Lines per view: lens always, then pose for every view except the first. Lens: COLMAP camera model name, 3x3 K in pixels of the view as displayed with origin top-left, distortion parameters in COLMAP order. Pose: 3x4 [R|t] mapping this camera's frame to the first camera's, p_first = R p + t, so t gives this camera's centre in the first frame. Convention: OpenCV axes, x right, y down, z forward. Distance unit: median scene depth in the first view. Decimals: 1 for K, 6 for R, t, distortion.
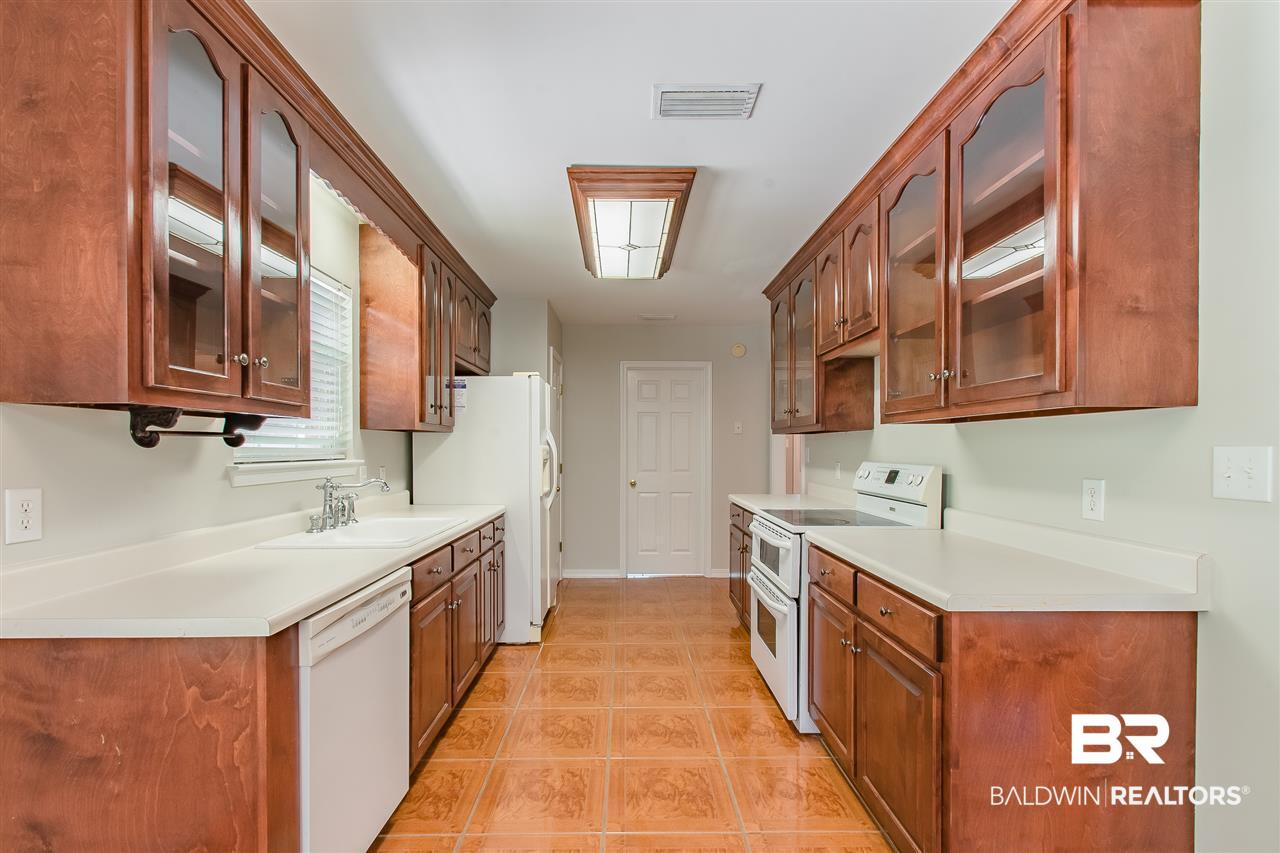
lens RADIAL K [[577.5, 0, 630.4], [0, 577.5, 452.3], [0, 0, 1]] dist [-0.001053, -0.000237]
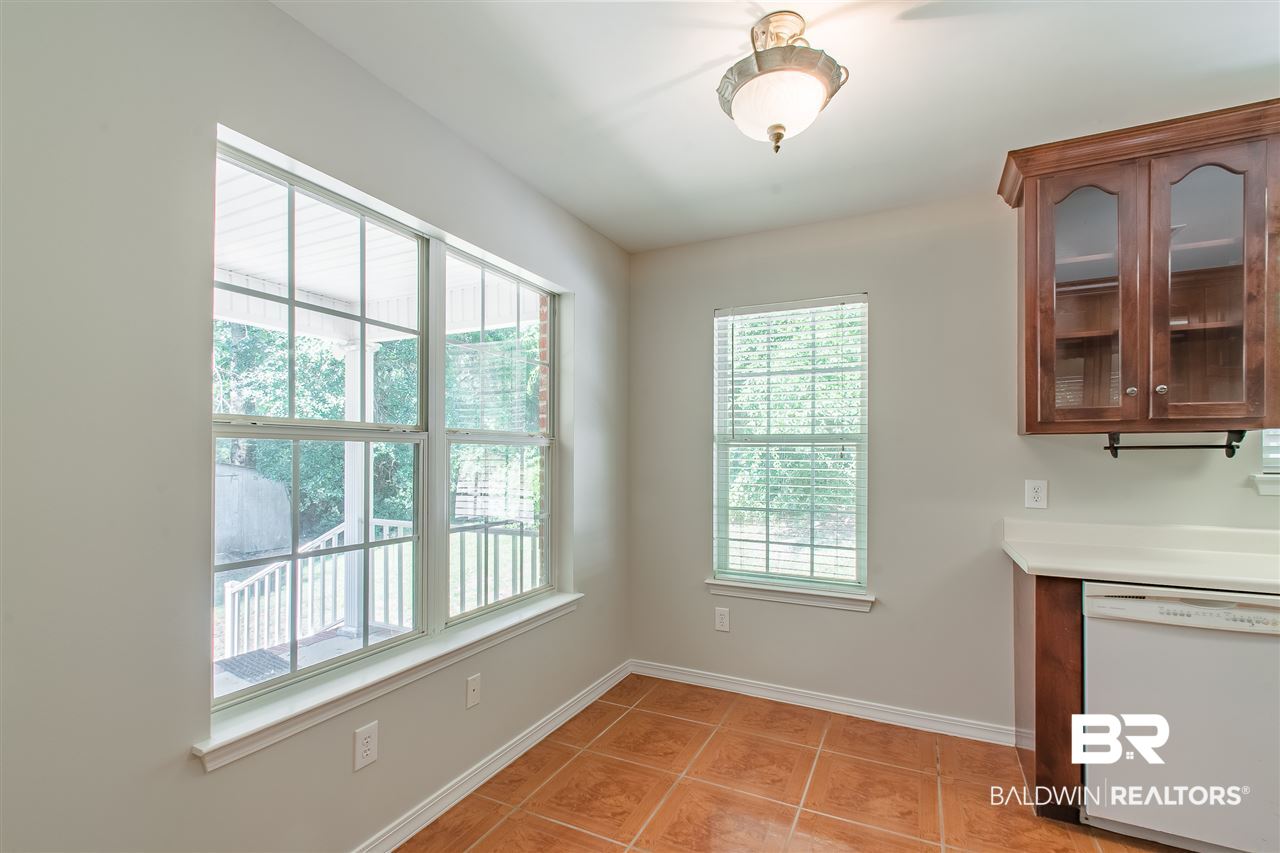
lens RADIAL K [[577.5, 0, 637.8], [0, 577.5, 453.4], [0, 0, 1]] dist [-0.001053, -0.000237]
pose [[-0.453486, -0.009176, -0.891216, 0.456885], [-0.011355, 0.999925, -0.004517, 0.000504], [0.891191, 0.008072, -0.453556, 0.262842]]
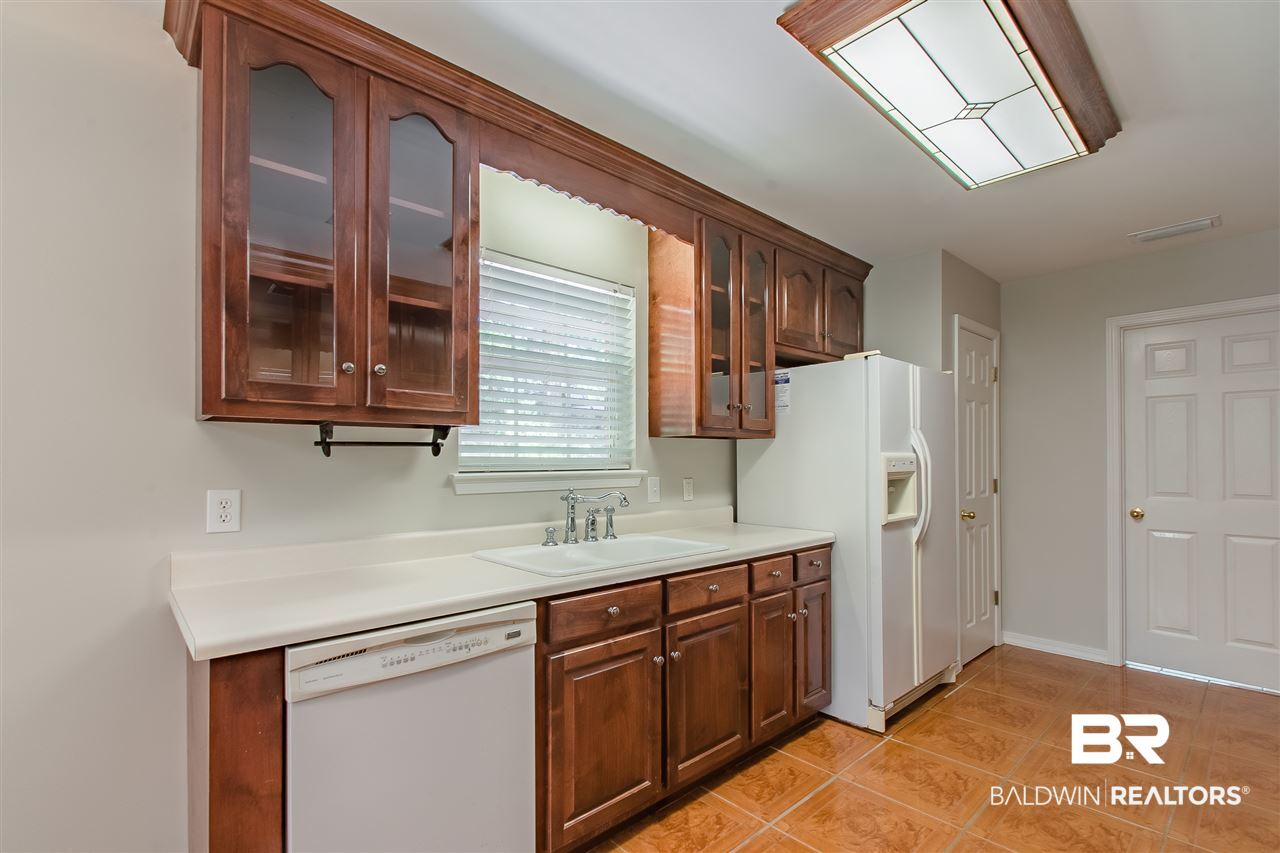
lens RADIAL K [[577.5, 0, 637.5], [0, 577.5, 453.1], [0, 0, 1]] dist [-0.001053, -0.000237]
pose [[0.663080, -0.012780, -0.748440, 0.180864], [-0.001516, 0.999829, -0.018416, 0.002104], [0.748547, 0.013346, 0.662947, 0.318229]]
